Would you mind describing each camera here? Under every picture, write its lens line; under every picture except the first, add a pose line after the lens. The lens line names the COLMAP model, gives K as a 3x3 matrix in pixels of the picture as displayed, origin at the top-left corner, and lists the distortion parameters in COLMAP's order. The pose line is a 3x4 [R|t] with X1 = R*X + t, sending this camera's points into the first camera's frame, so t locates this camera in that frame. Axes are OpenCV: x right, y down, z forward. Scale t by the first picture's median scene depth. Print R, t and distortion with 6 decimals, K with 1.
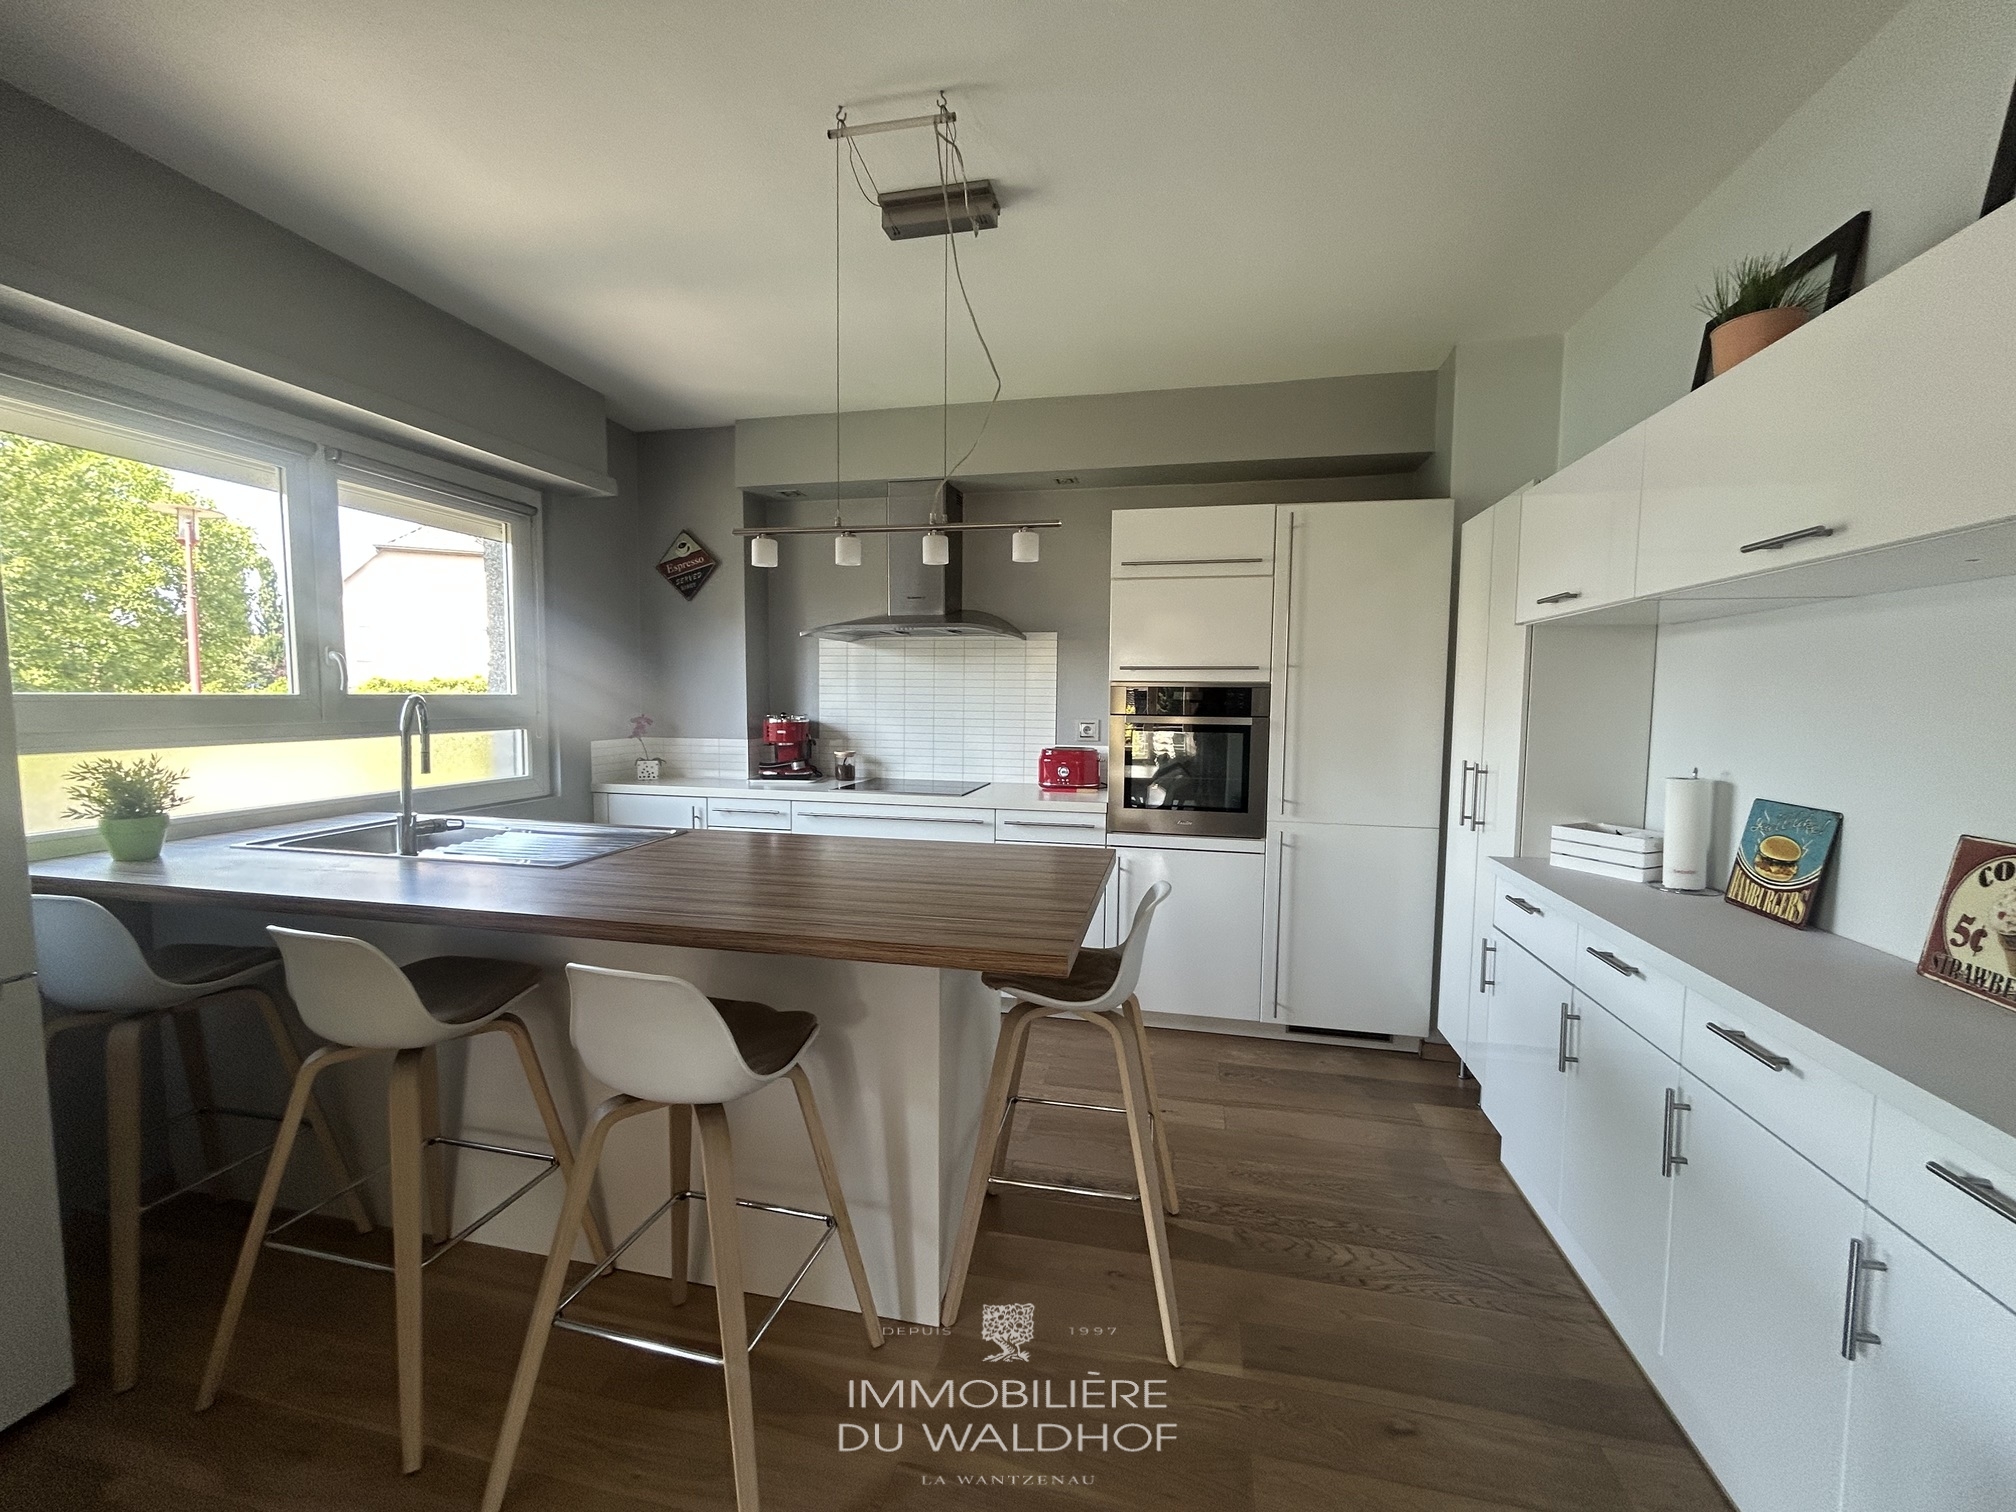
lens RADIAL K [[812.8, 0, 1008.0], [0, 812.8, 756.0], [0, 0, 1]] dist [0.000788, 0.000756]
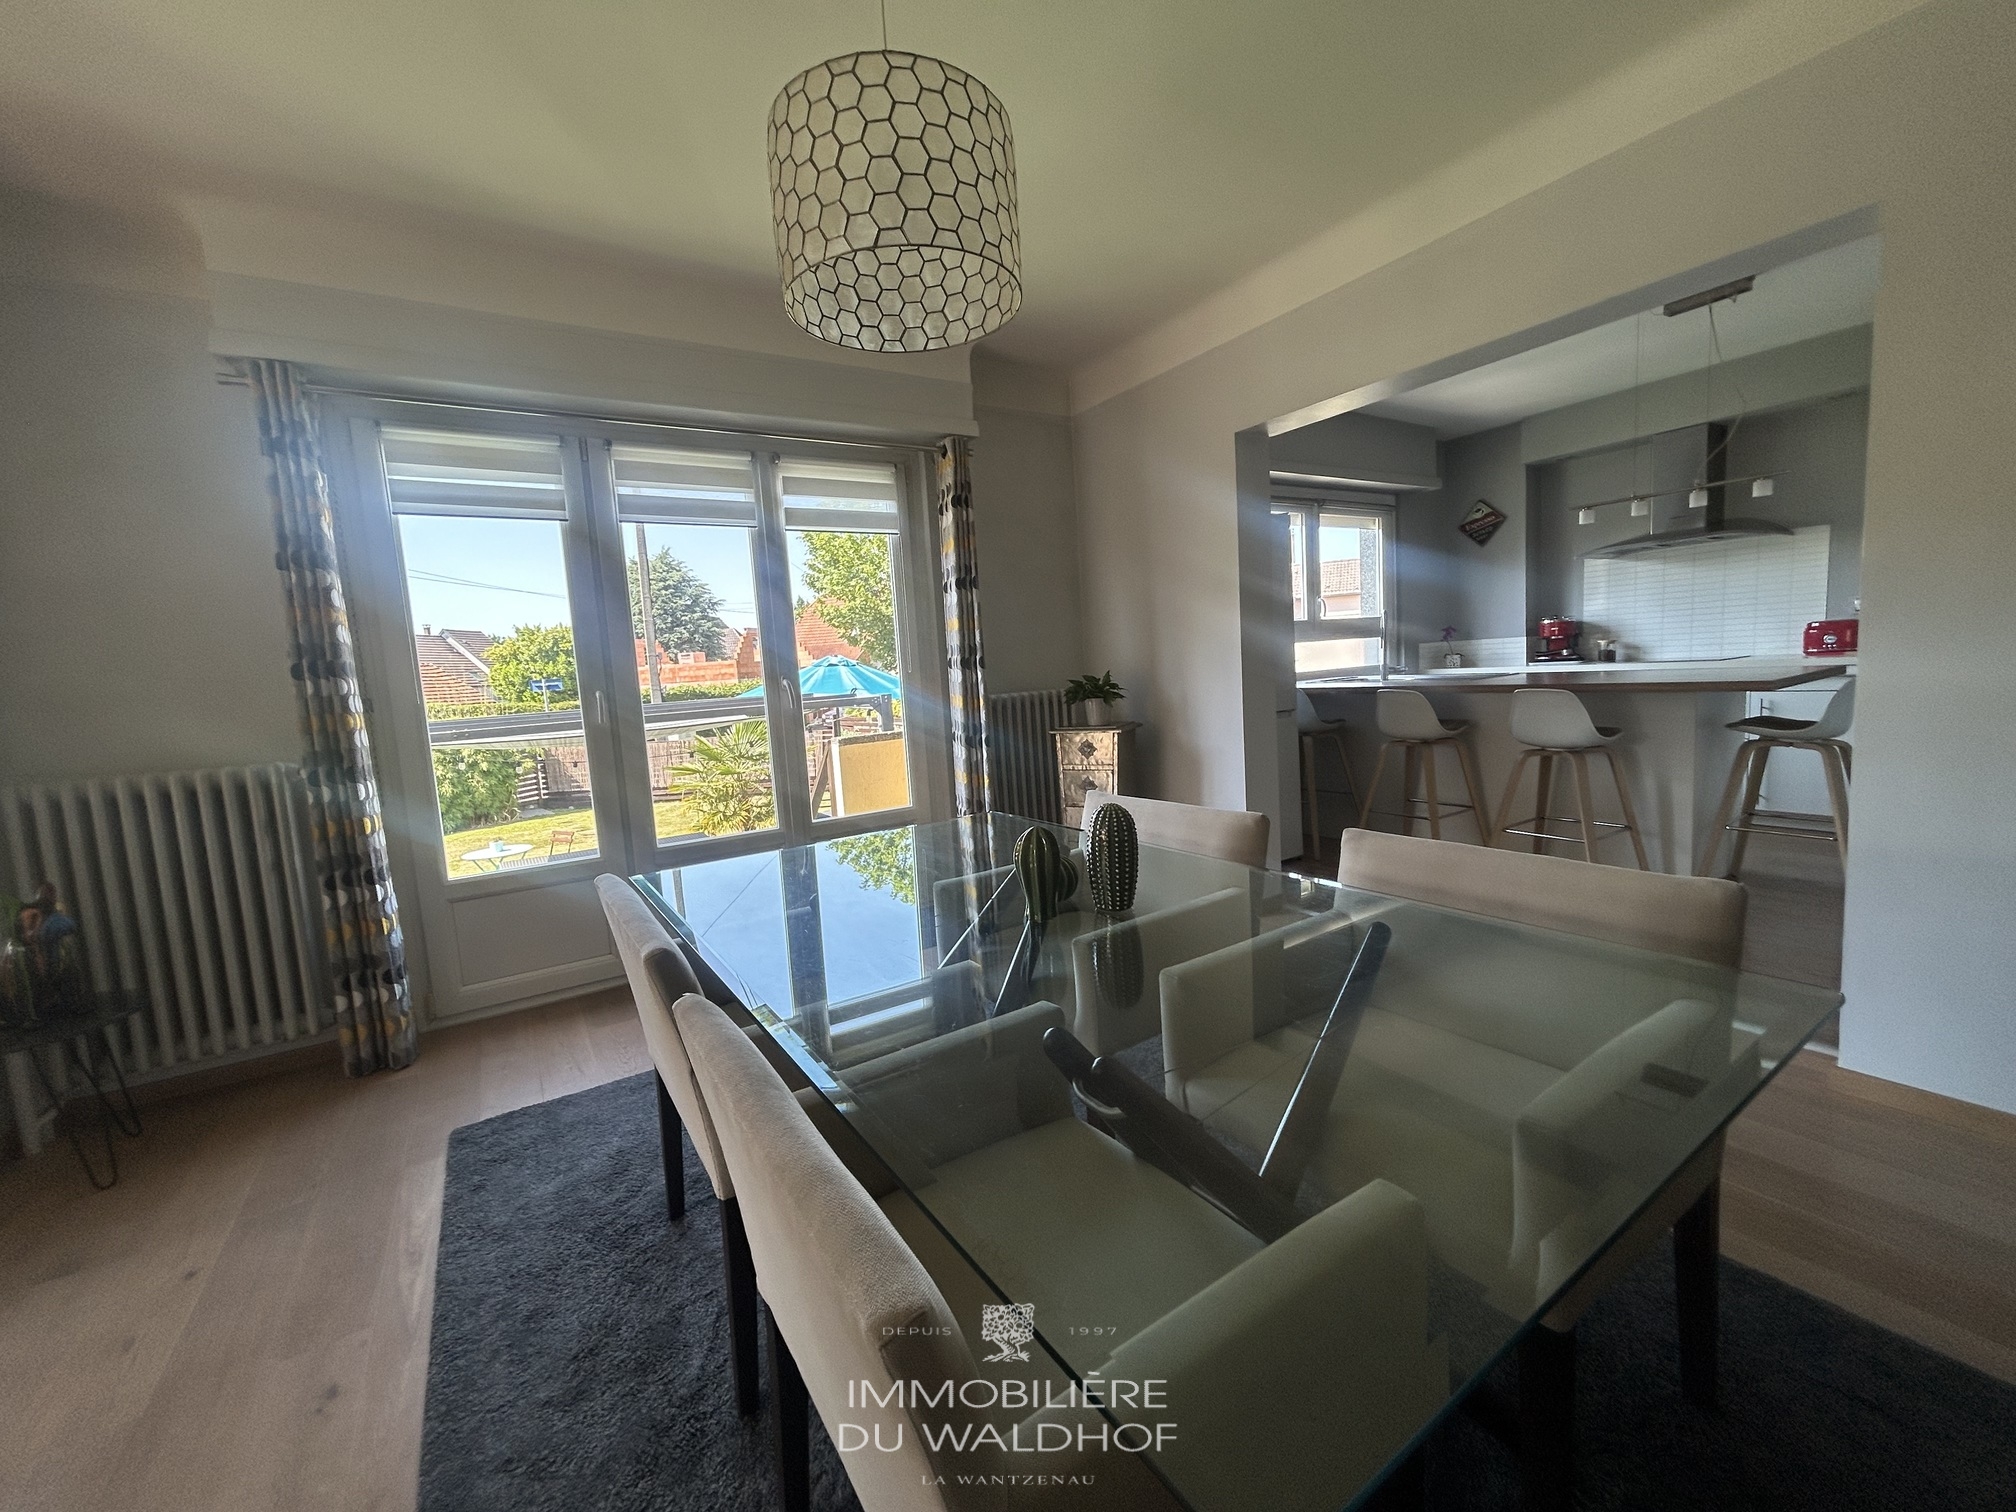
lens RADIAL K [[812.8, 0, 1008.0], [0, 812.8, 756.0], [0, 0, 1]] dist [0.000788, 0.000756]
pose [[0.707038, 0.022897, -0.706805, 0.060281], [0.019702, 0.998450, 0.052054, 0.101091], [0.706901, -0.050729, 0.705491, -0.710154]]
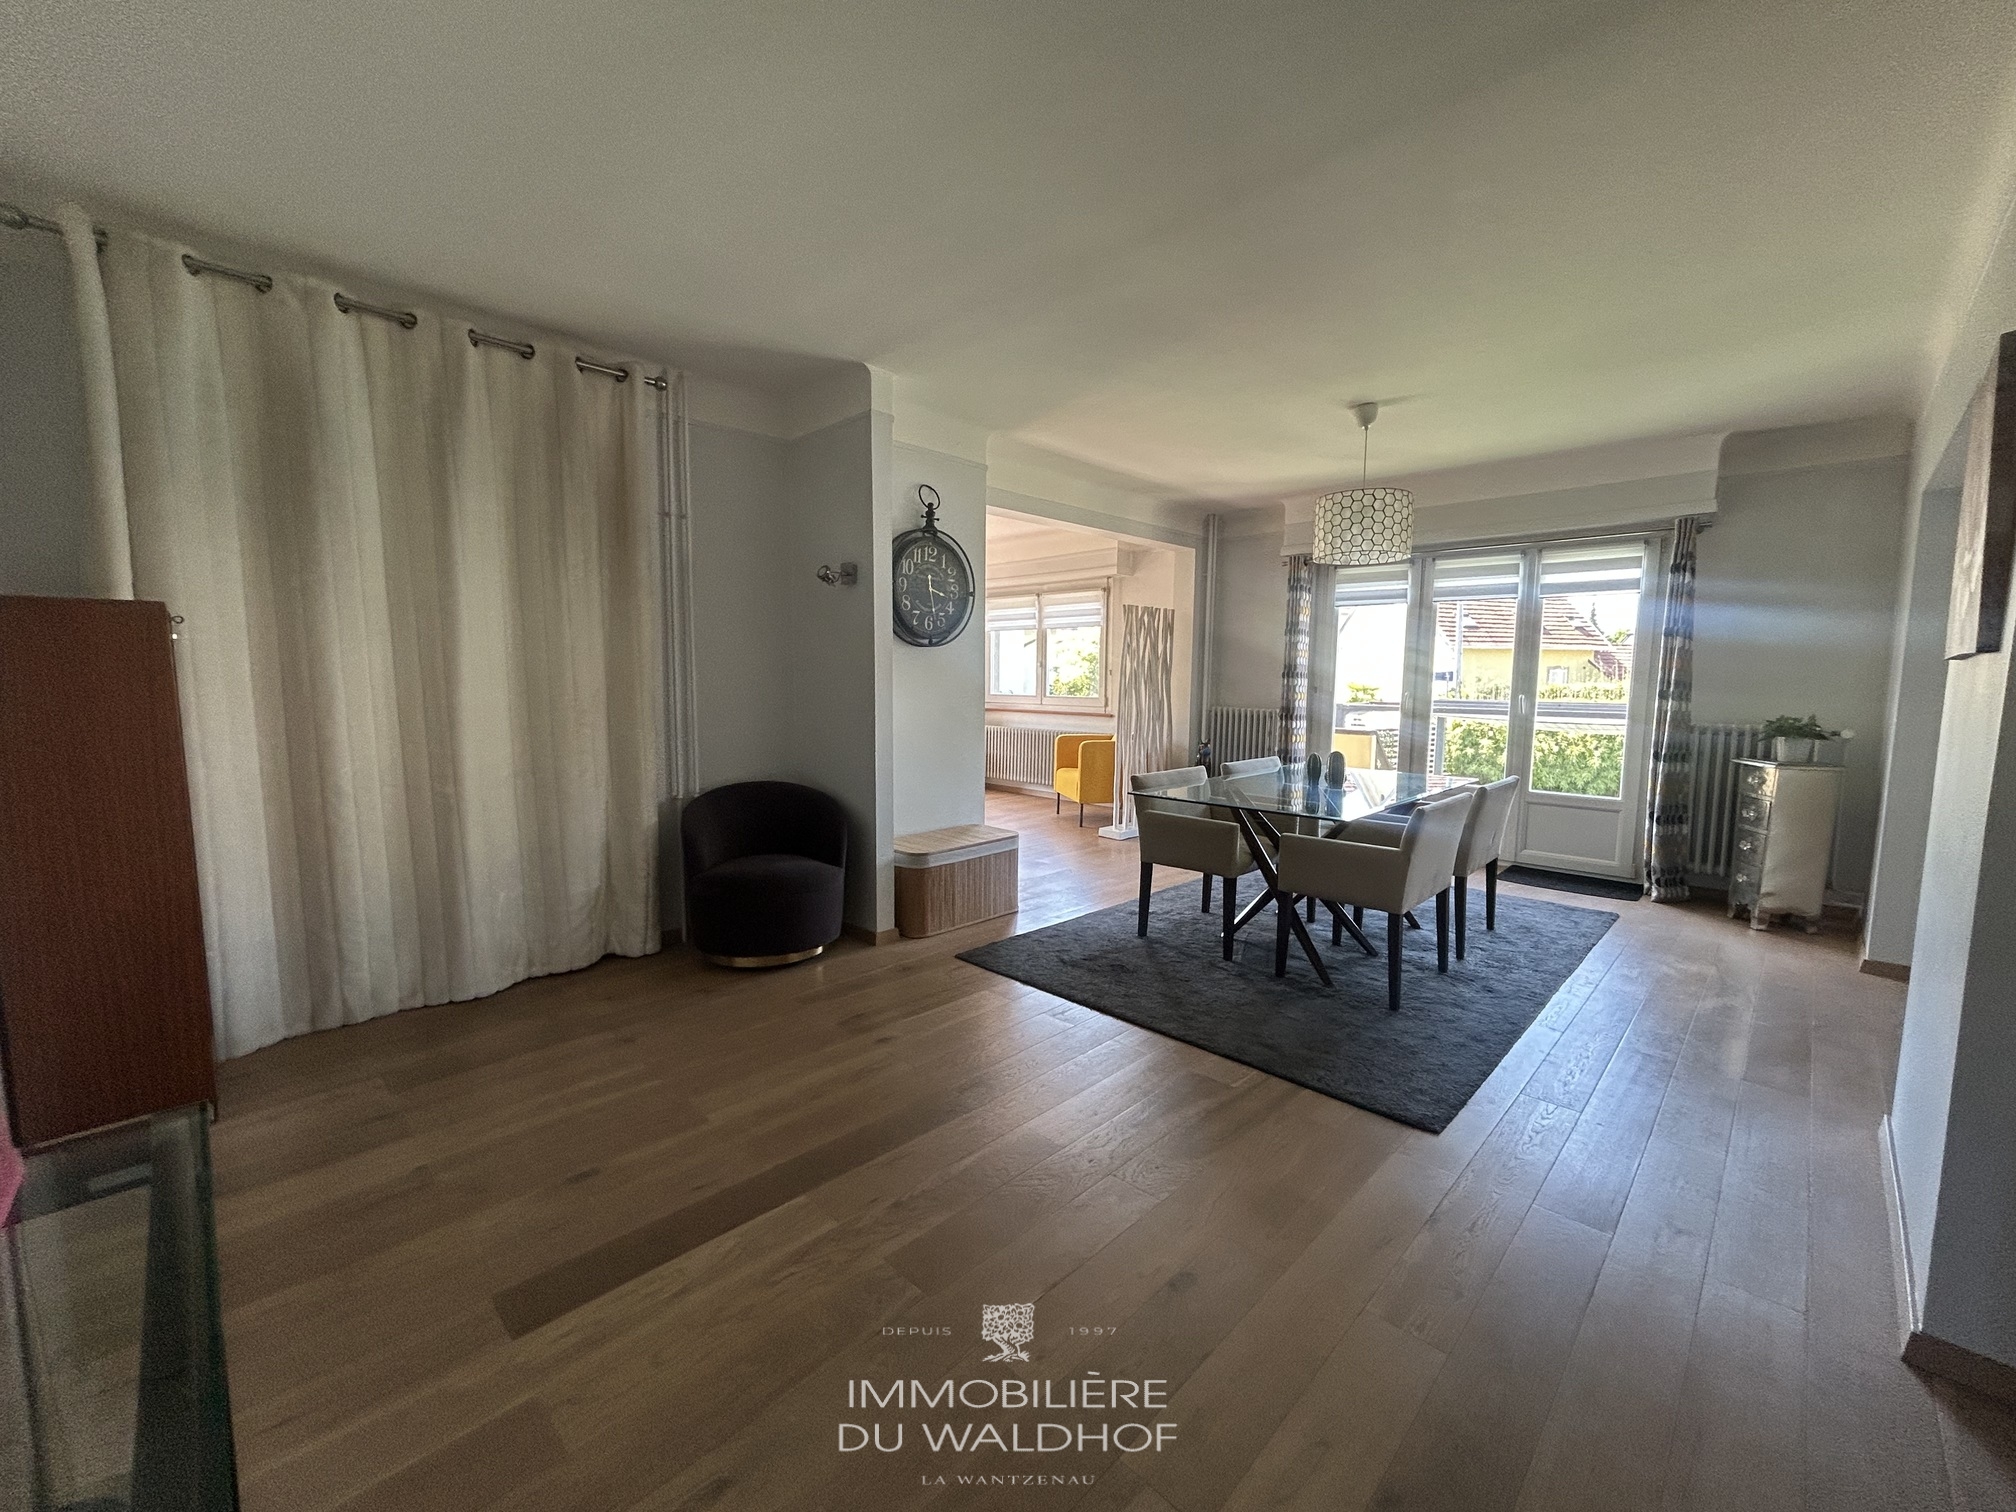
lens RADIAL K [[812.8, 0, 1008.0], [0, 812.8, 756.0], [0, 0, 1]] dist [0.000788, 0.000756]
pose [[-0.533953, 0.068866, -0.842705, 0.897492], [-0.078103, 0.988399, 0.130260, 0.049172], [0.841899, 0.135370, -0.522380, -0.244567]]
